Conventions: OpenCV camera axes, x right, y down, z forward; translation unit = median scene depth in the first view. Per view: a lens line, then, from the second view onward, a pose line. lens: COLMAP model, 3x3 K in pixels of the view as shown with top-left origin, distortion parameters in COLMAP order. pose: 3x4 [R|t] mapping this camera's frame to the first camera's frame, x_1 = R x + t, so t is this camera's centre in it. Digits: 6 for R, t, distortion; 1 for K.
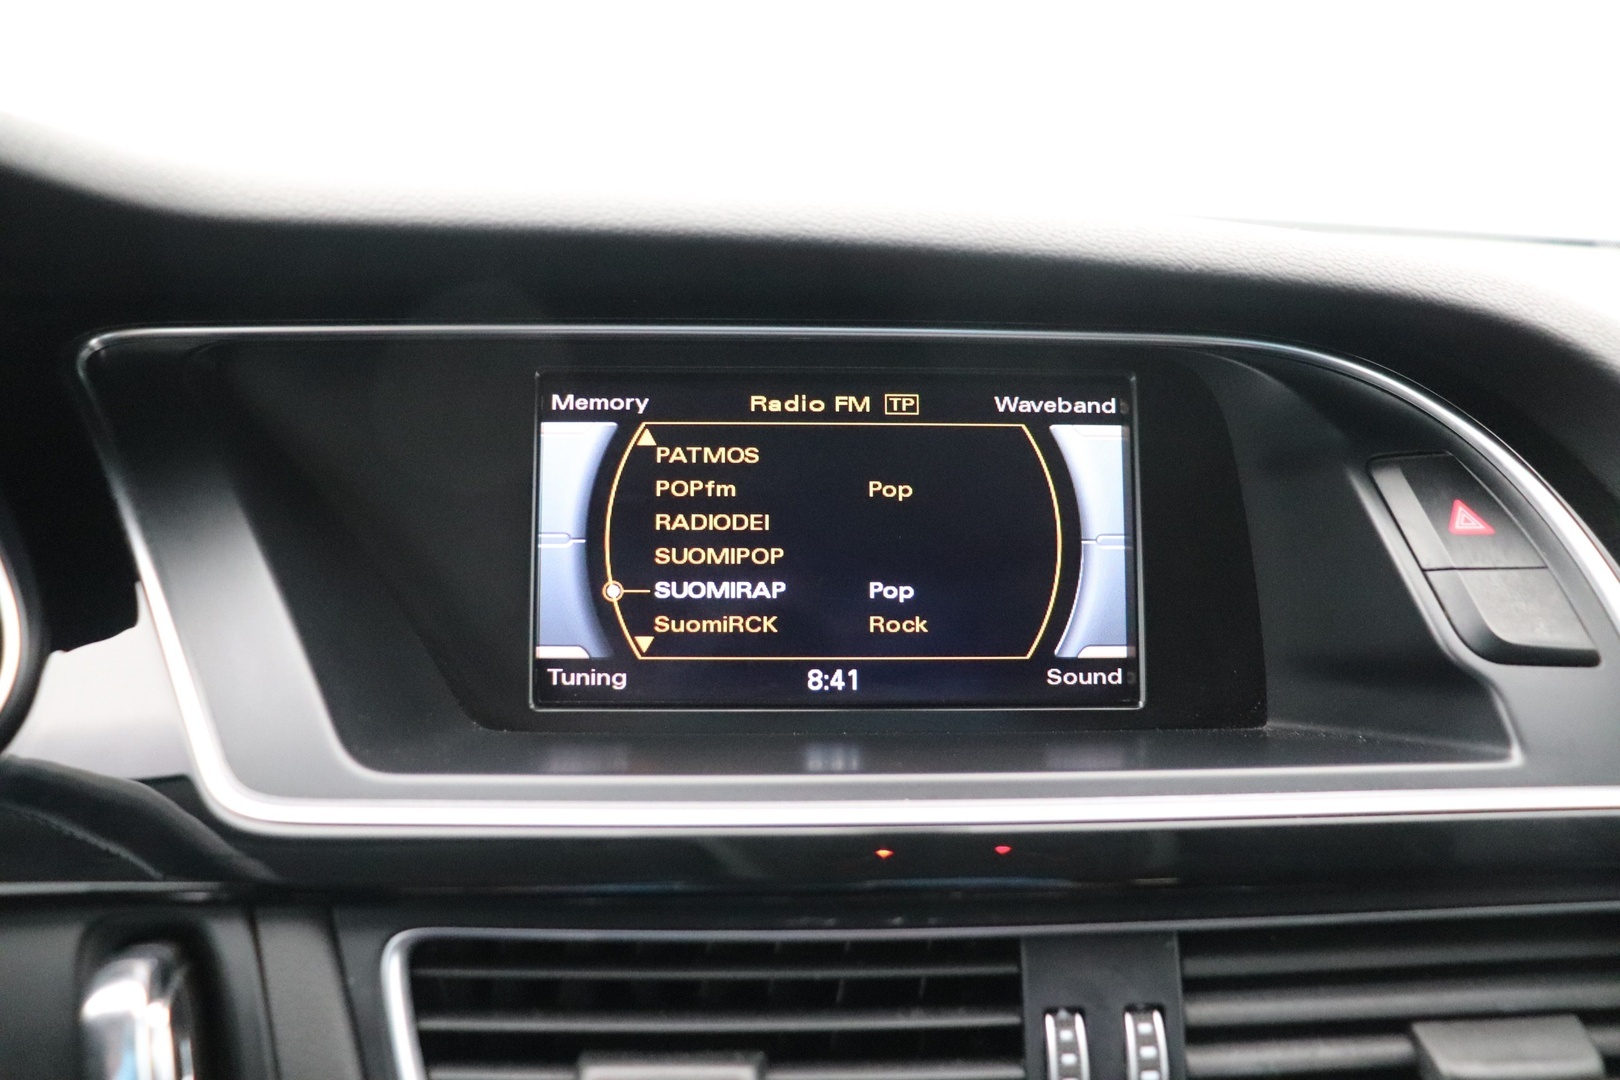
lens RADIAL K [[1408.0, 0, 821.4], [0, 1408.0, 532.6], [0, 0, 1]] dist [-0.090173, 0.032046]
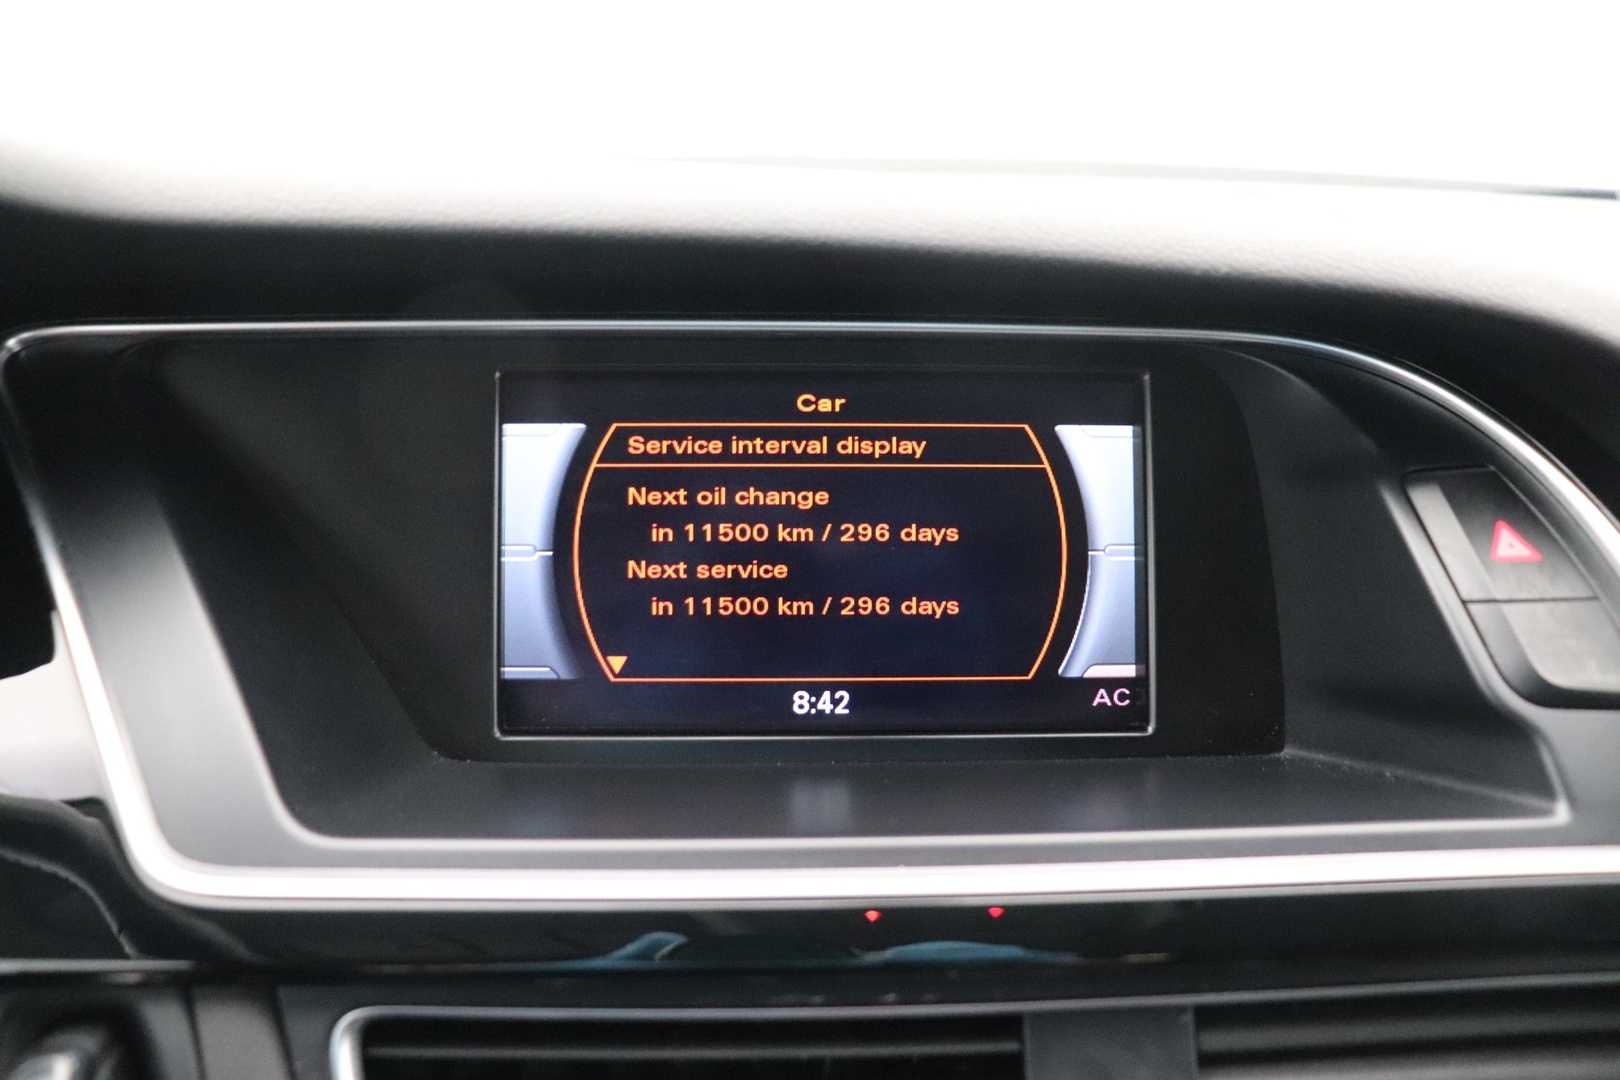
lens RADIAL K [[1408.0, 0, 812.9], [0, 1408.0, 545.0], [0, 0, 1]] dist [-0.090173, 0.032046]
pose [[0.999993, -0.000773, 0.003594, 0.000218], [0.000537, 0.997880, 0.065076, -0.071225], [-0.003637, -0.065074, 0.997874, 0.091795]]
